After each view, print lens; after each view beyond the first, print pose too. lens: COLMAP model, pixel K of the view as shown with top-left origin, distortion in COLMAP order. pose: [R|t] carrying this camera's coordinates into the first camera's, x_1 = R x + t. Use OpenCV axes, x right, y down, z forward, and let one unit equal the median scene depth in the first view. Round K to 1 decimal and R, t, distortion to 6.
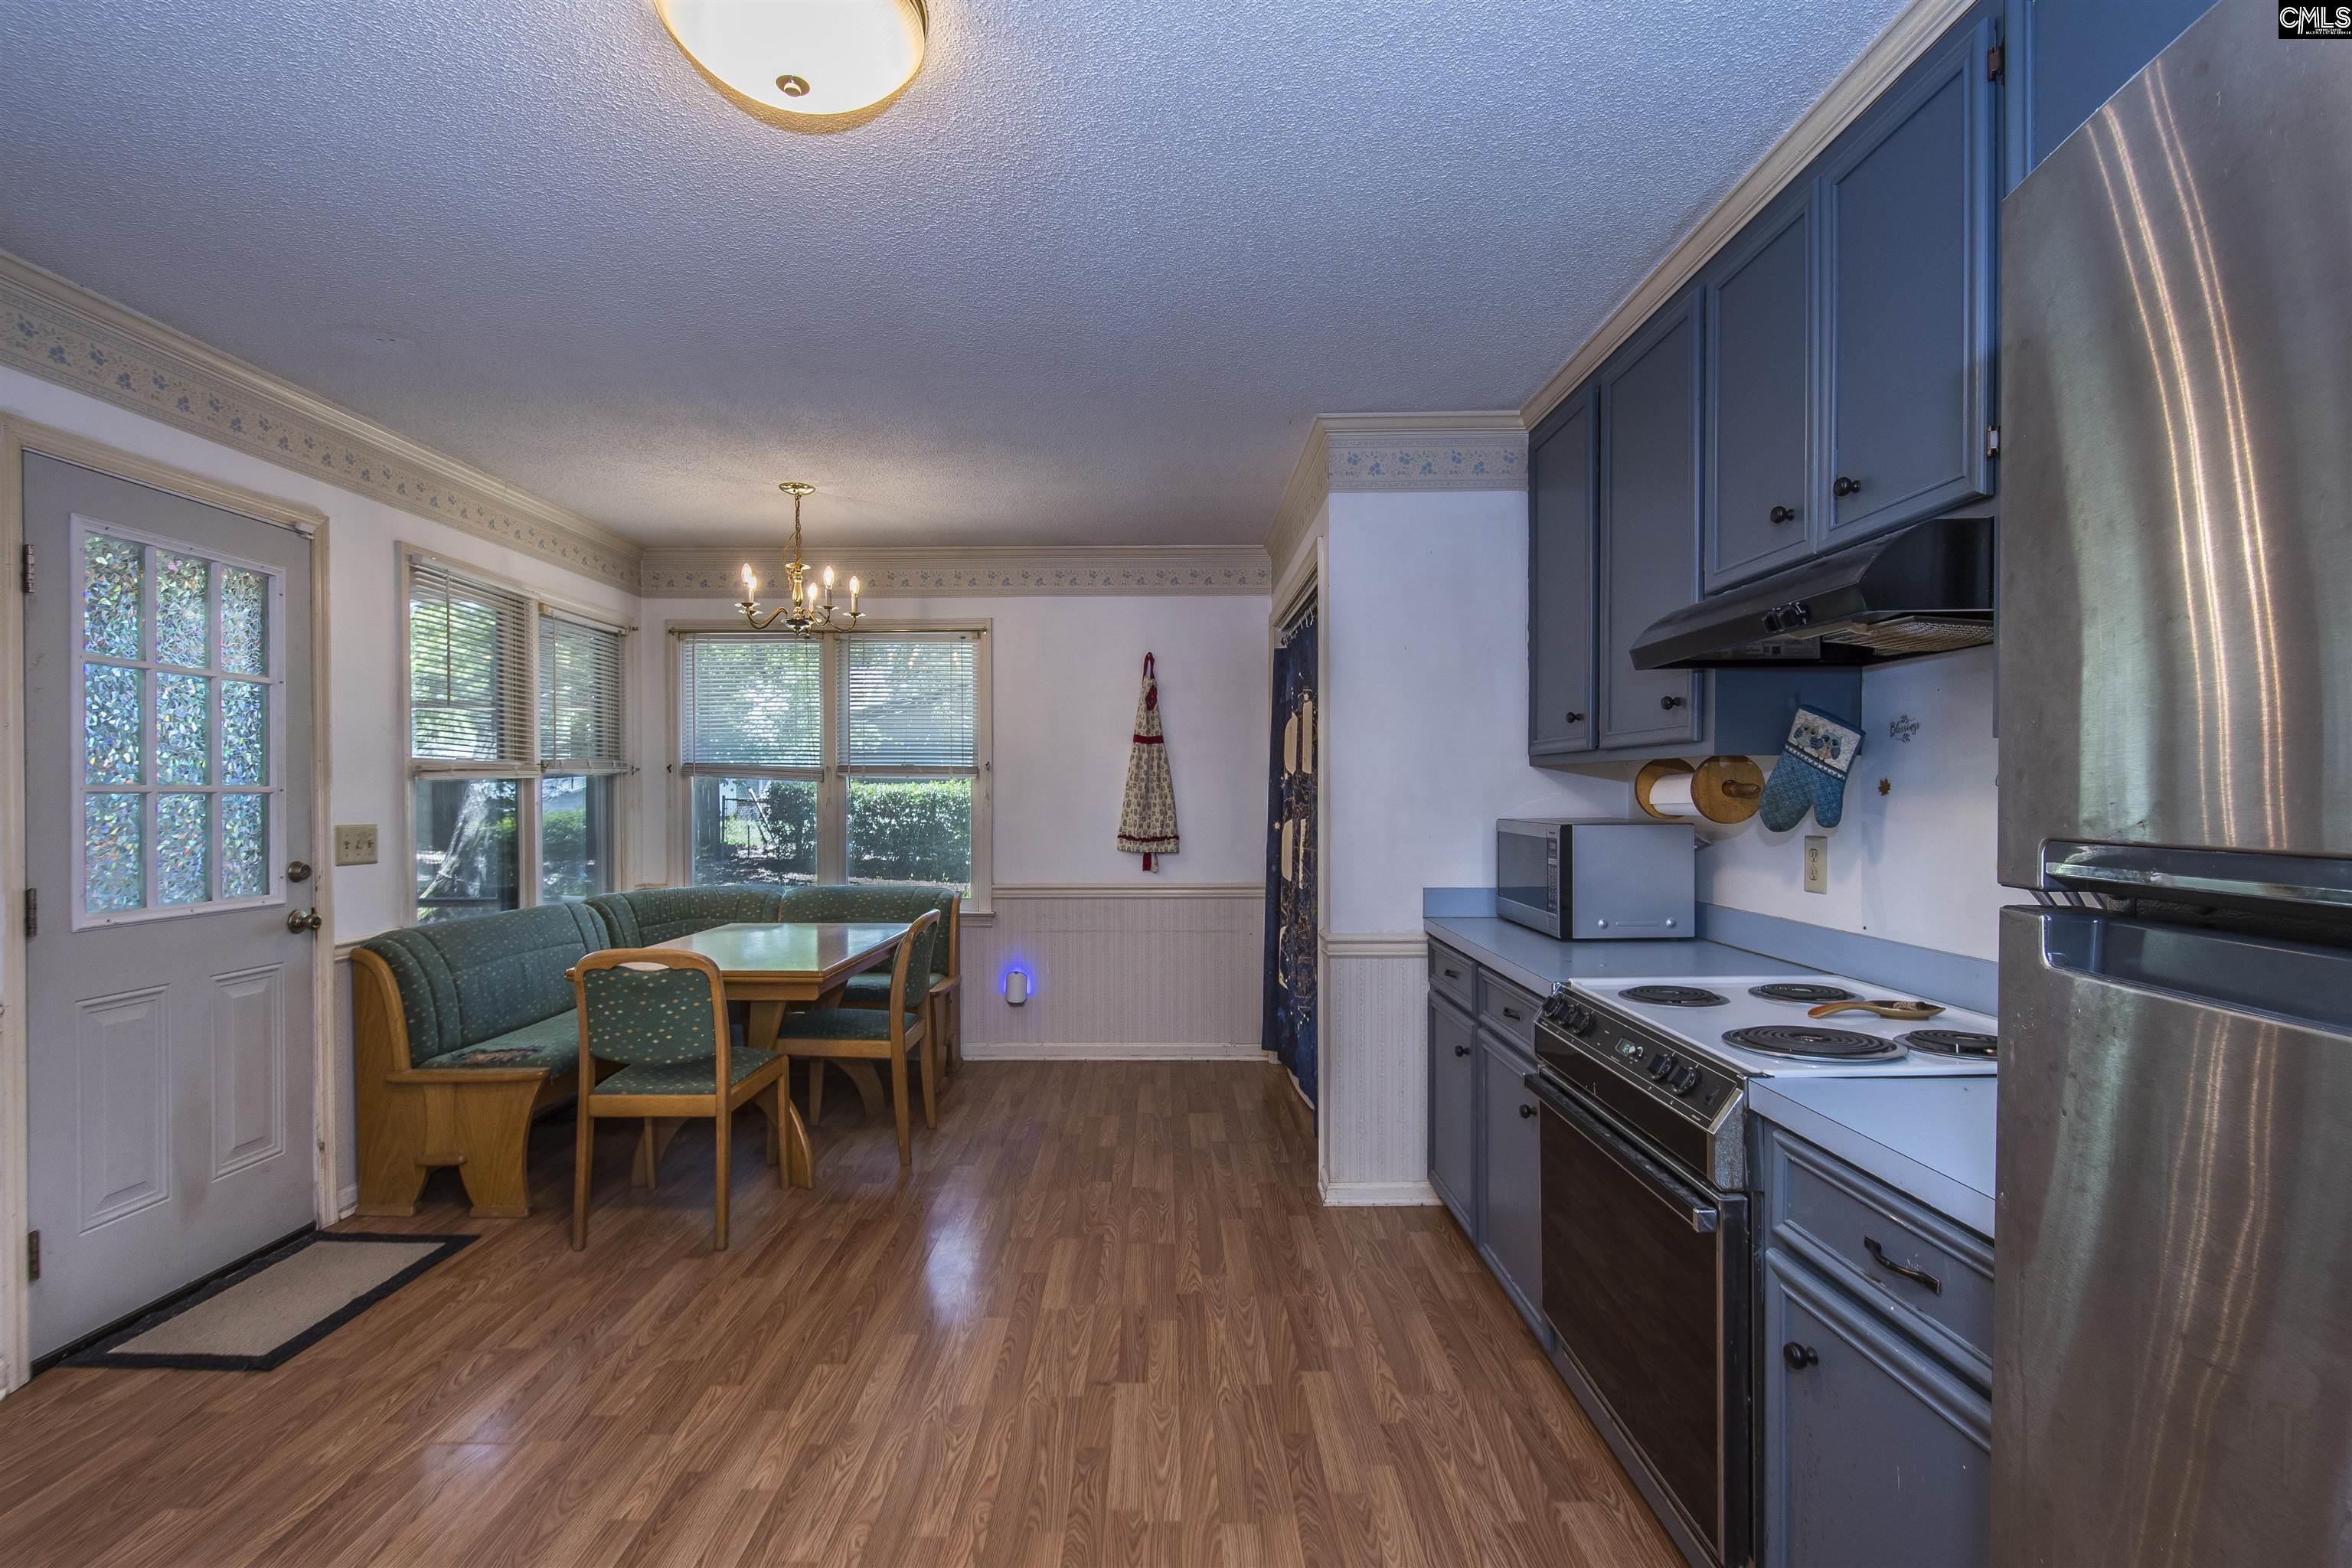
lens RADIAL K [[1093.7, 0, 1154.9], [0, 1093.7, 803.4], [0, 0, 1]] dist [0.000594, -0.001021]
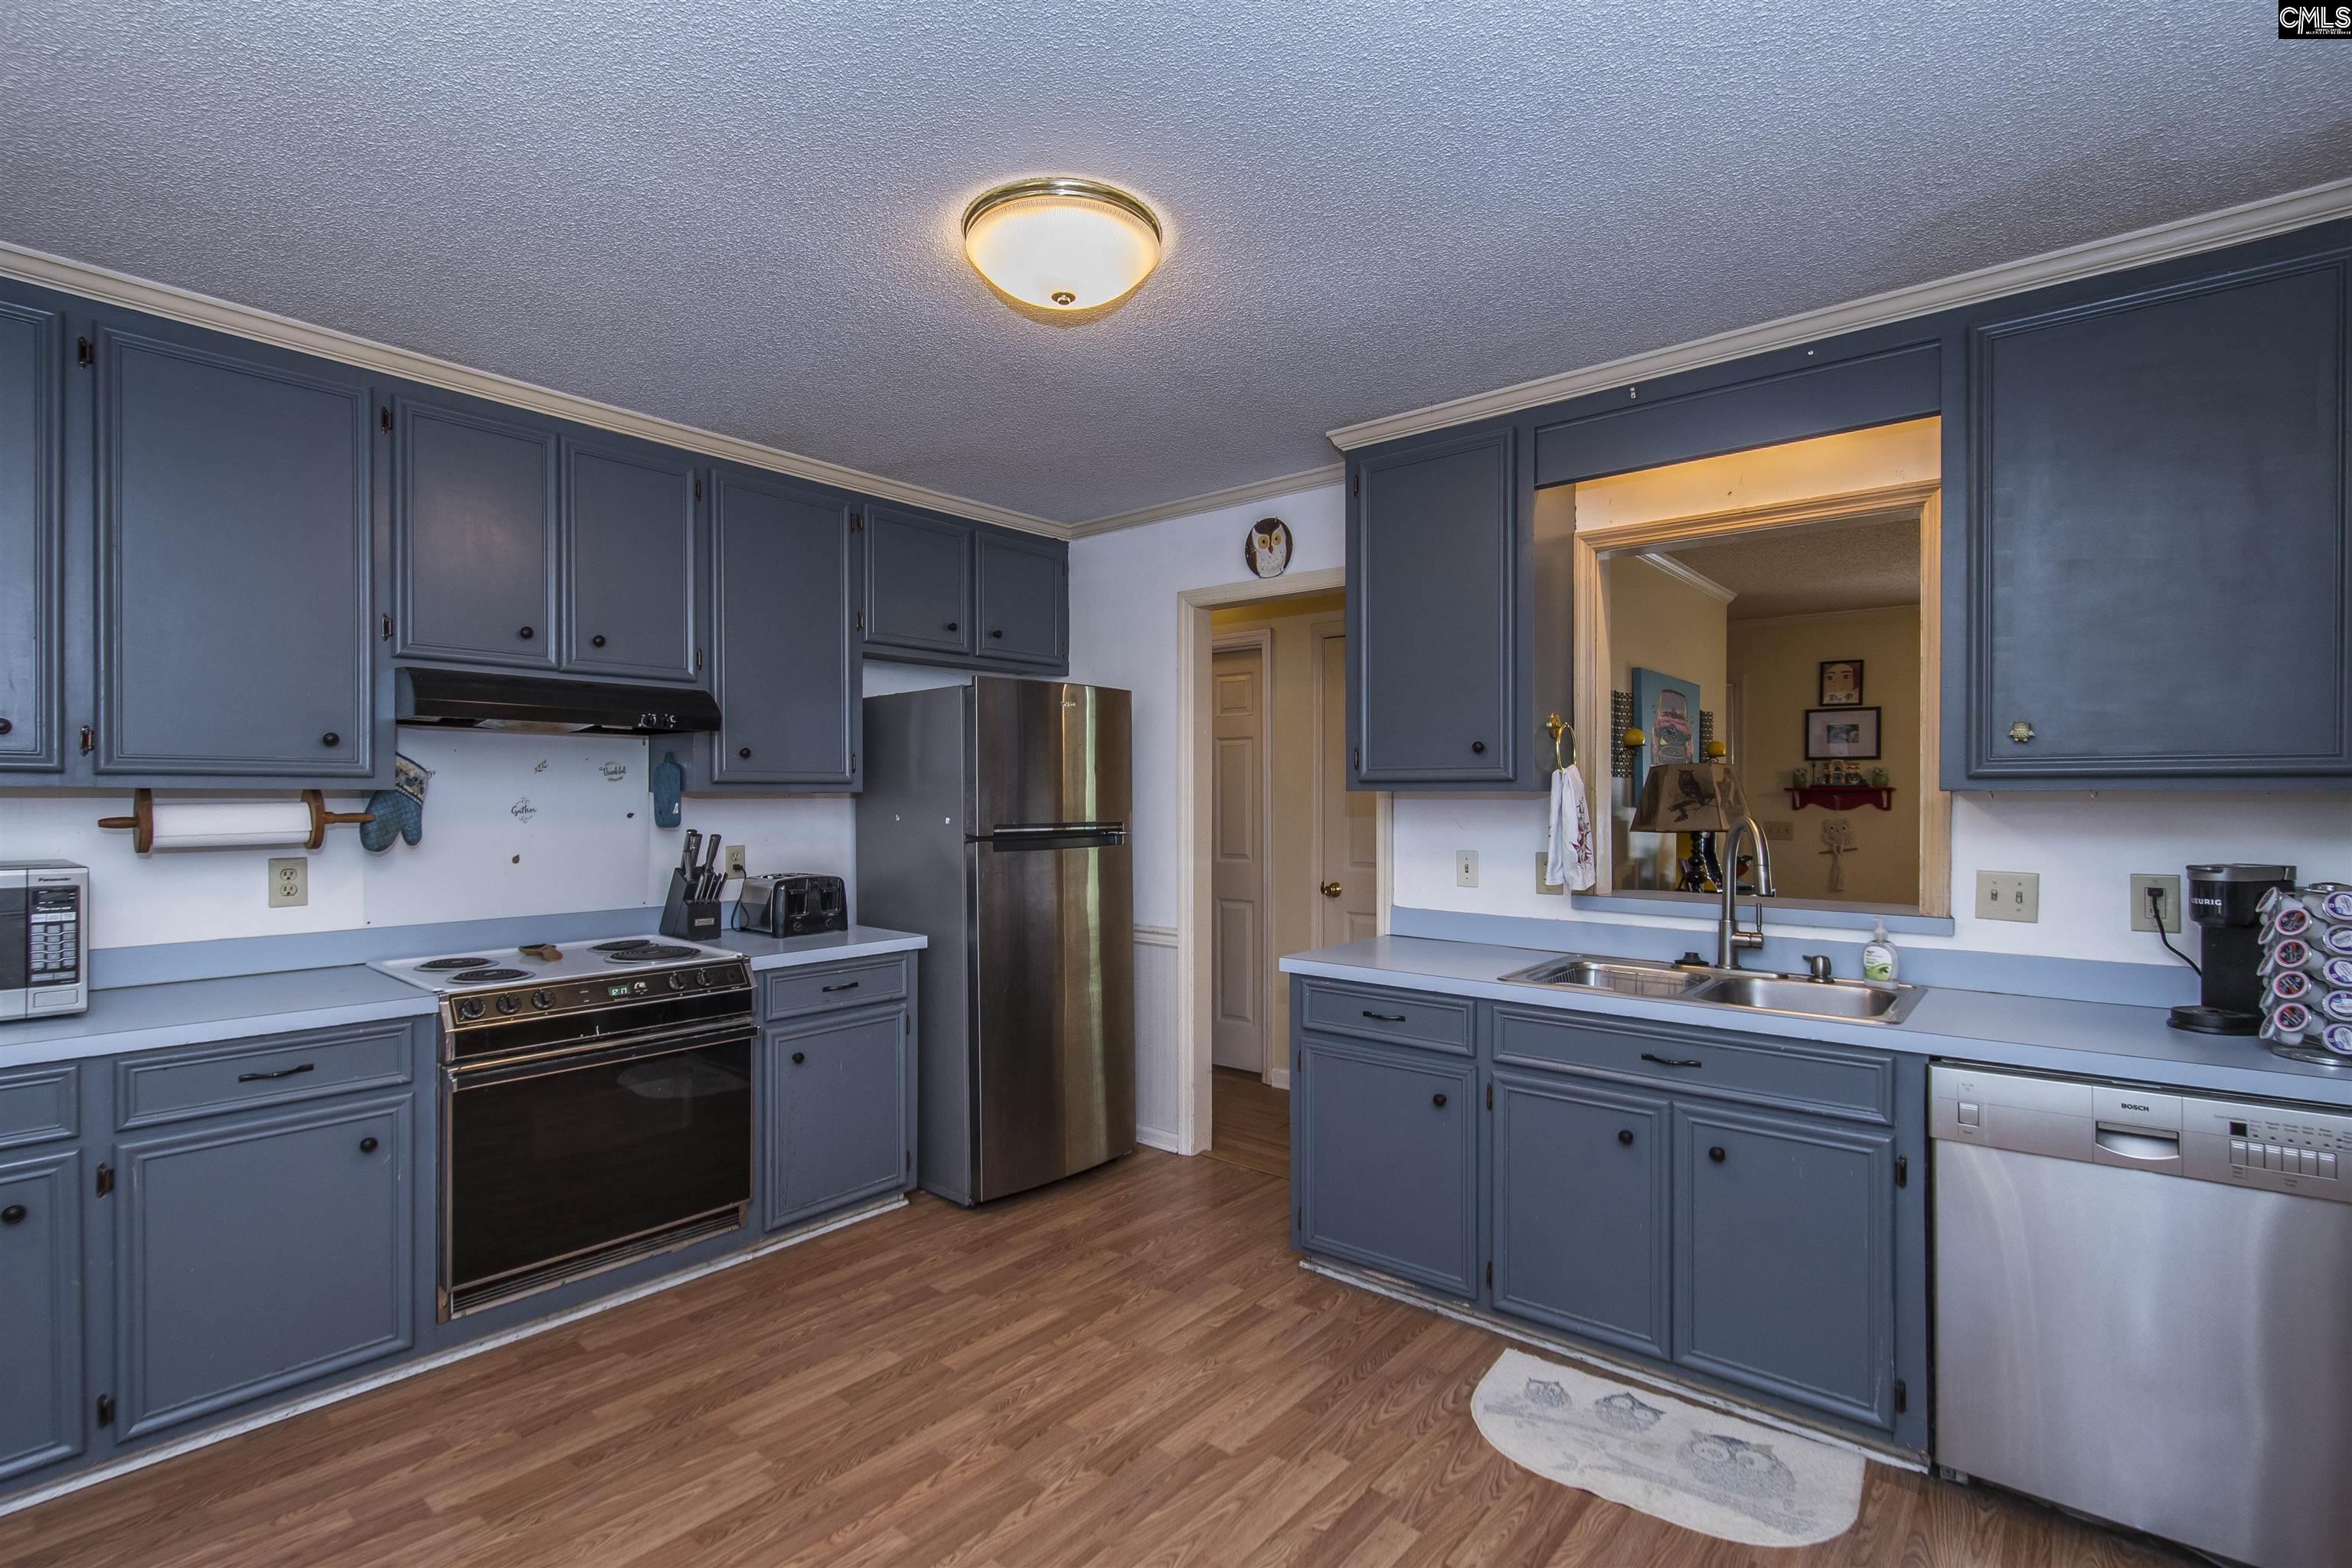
lens RADIAL K [[1093.7, 0, 1154.9], [0, 1093.7, 803.4], [0, 0, 1]] dist [0.000594, -0.001021]
pose [[-0.771207, -0.003265, 0.636576, -0.608209], [0.006561, 0.999893, 0.013077, -0.026480], [-0.636551, 0.014262, -0.771103, 0.943487]]
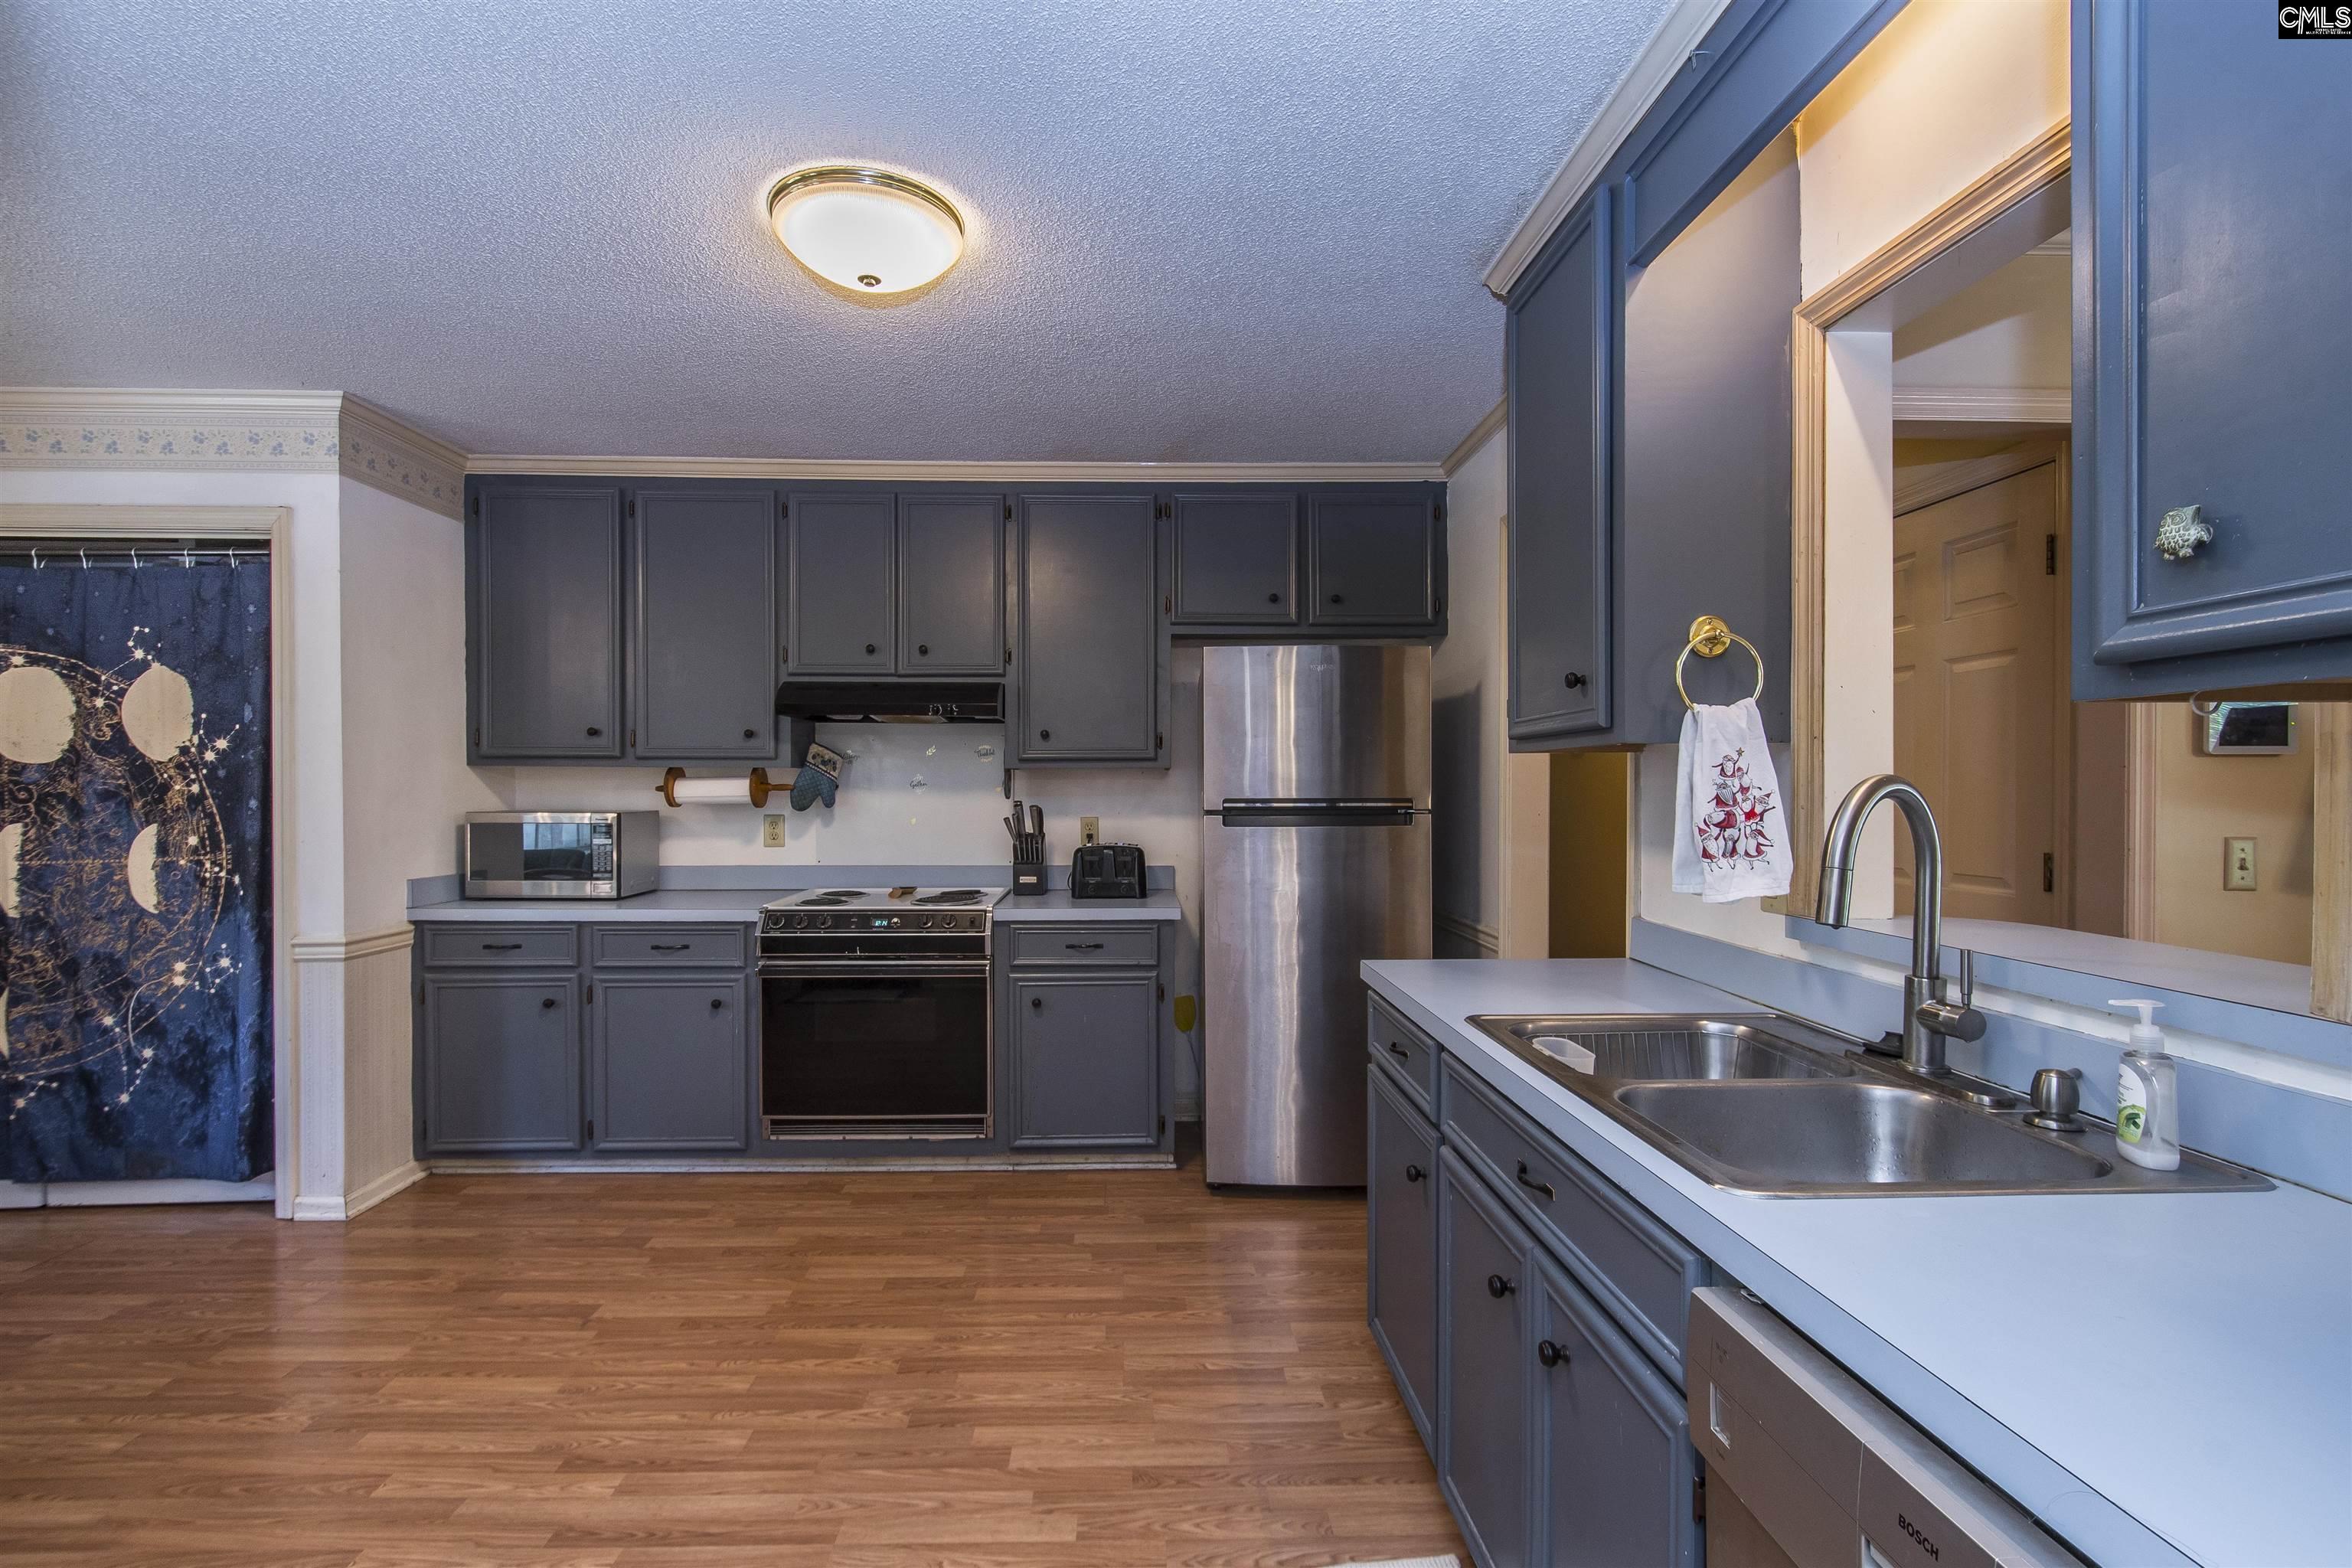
lens RADIAL K [[1093.7, 0, 1154.9], [0, 1093.7, 803.4], [0, 0, 1]] dist [0.000594, -0.001021]
pose [[-0.039161, -0.008683, 0.999195, -0.837443], [0.009602, 0.999913, 0.009066, 0.001710], [-0.999187, 0.009949, -0.039074, 0.333673]]
